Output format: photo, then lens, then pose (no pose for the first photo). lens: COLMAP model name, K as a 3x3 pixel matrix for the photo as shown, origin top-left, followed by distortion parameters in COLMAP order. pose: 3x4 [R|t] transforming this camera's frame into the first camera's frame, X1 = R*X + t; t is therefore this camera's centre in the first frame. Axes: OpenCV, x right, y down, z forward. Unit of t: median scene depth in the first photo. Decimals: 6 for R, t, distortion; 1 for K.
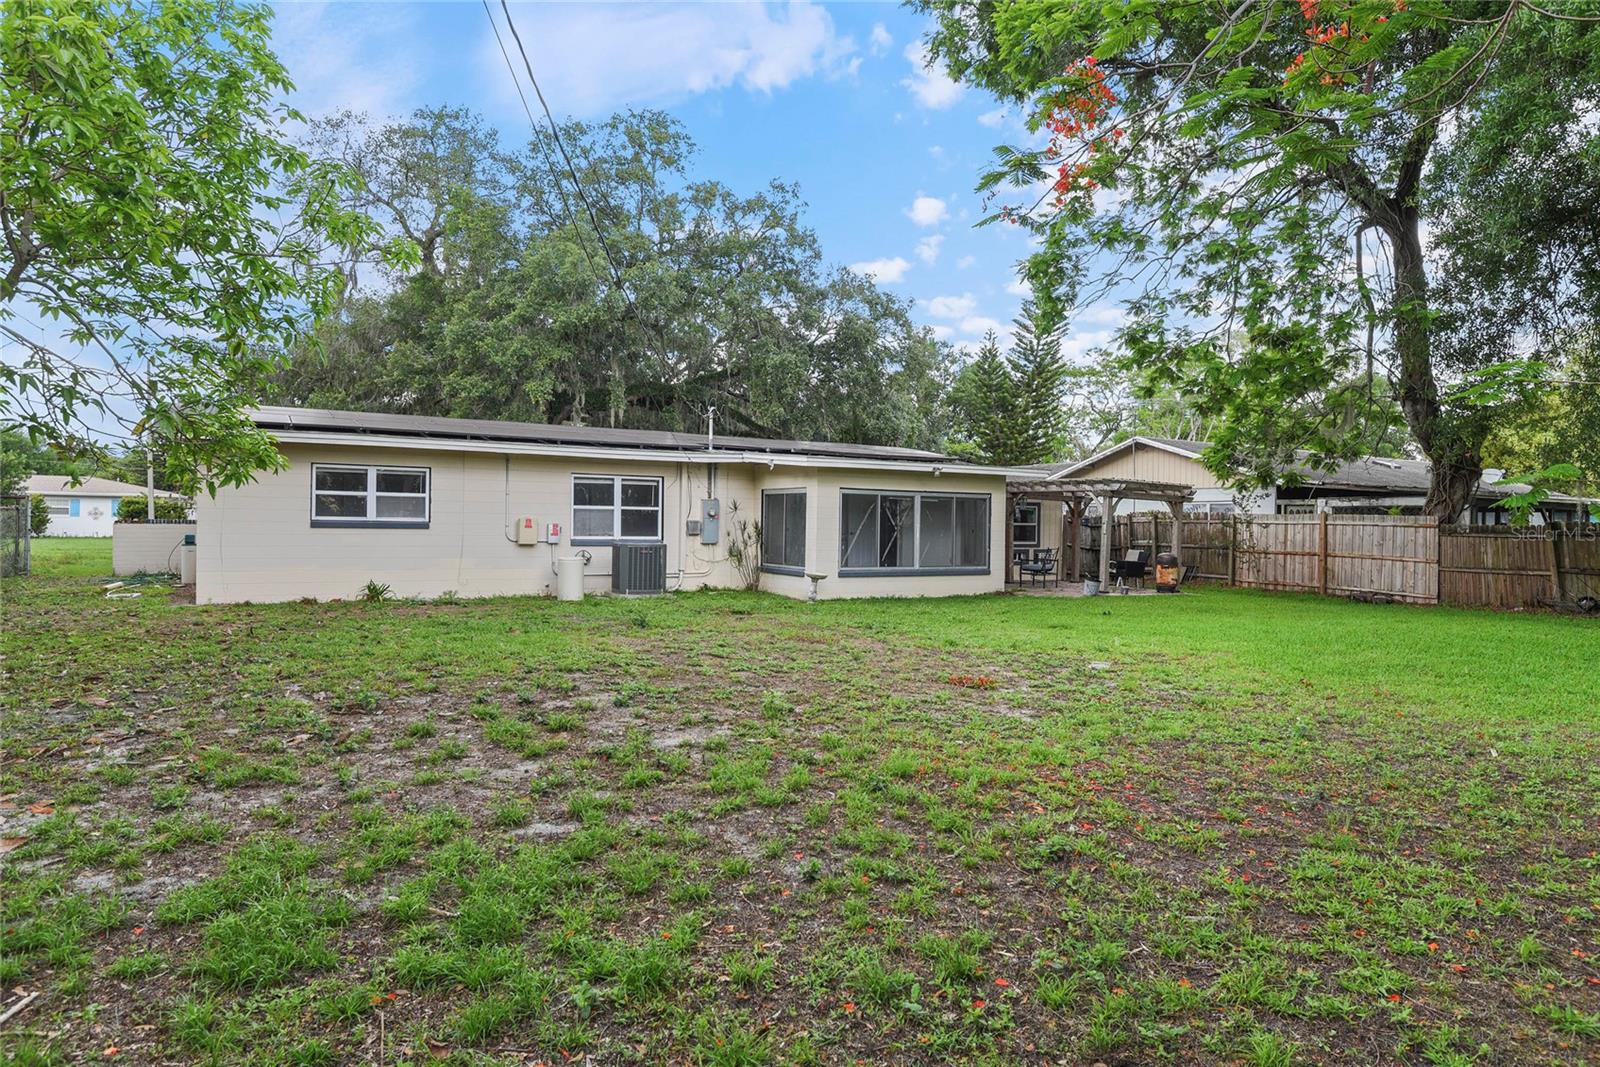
lens RADIAL K [[959.3, 0, 799.6], [0, 959.3, 534.7], [0, 0, 1]] dist [0.000300, 0.000281]
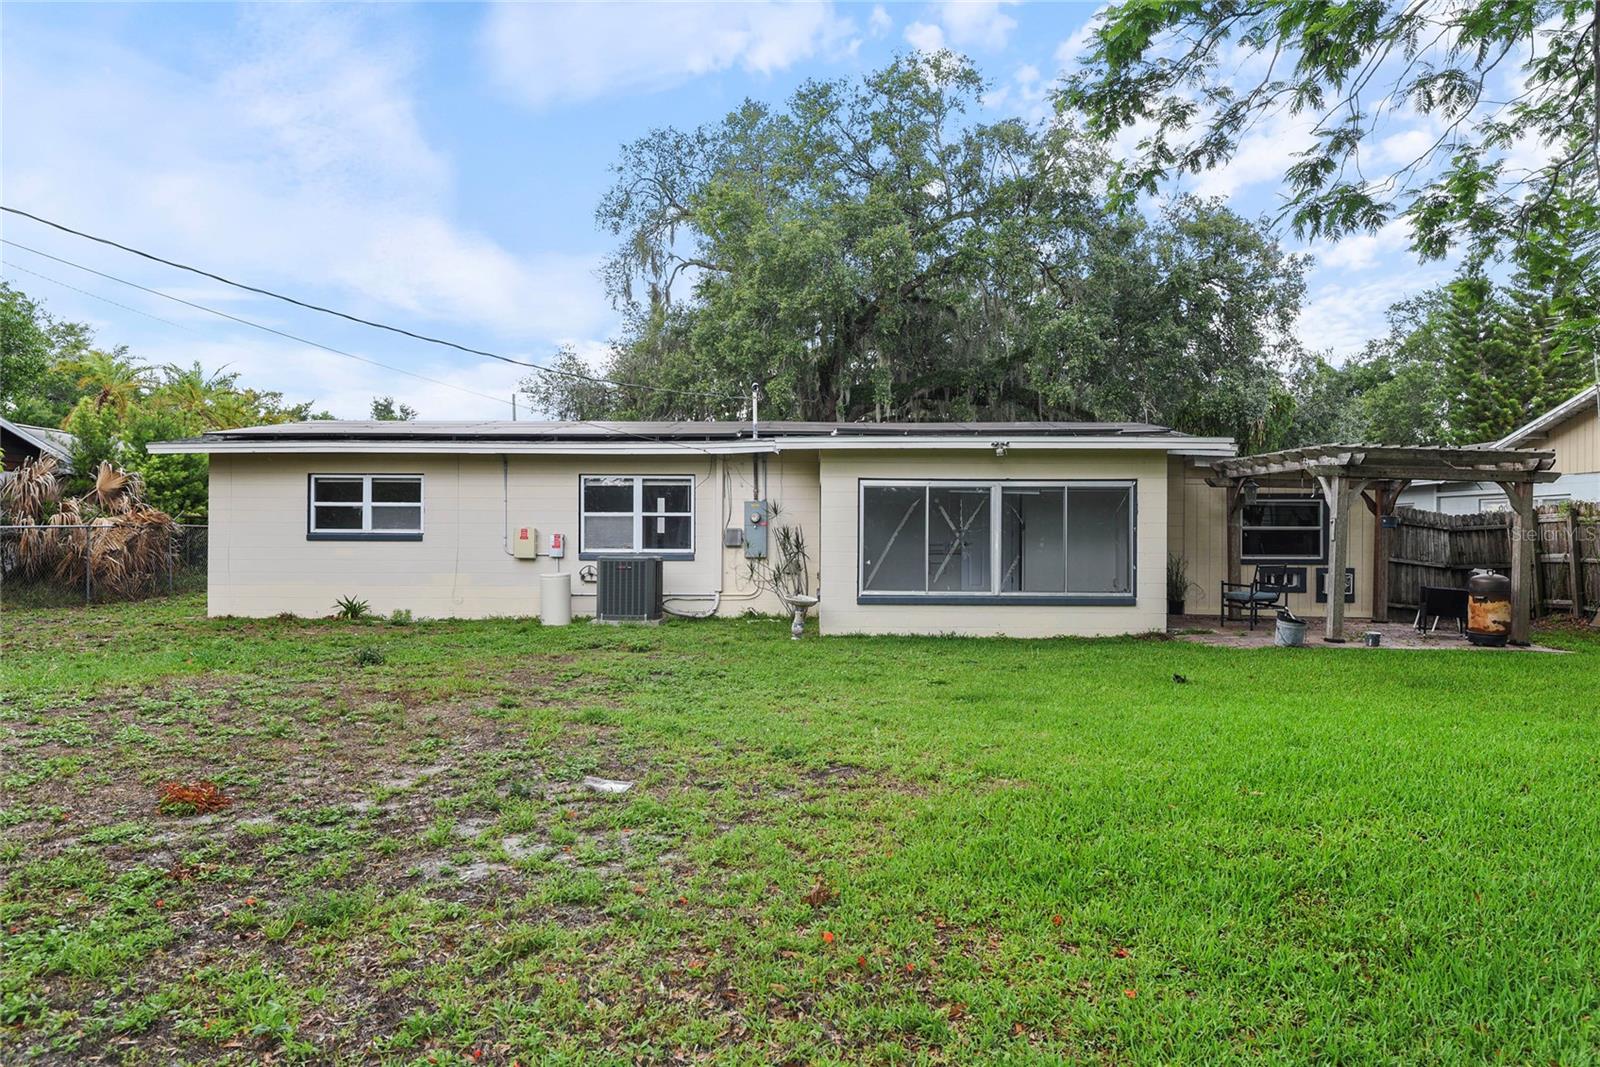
lens RADIAL K [[1032.6, 0, 800.8], [0, 1032.6, 528.7], [0, 0, 1]] dist [-0.000036, -0.004642]
pose [[0.858035, -0.016439, -0.513329, 0.384530], [0.002433, 0.999607, -0.027944, 0.009408], [0.513586, 0.022728, 0.857737, 0.312785]]
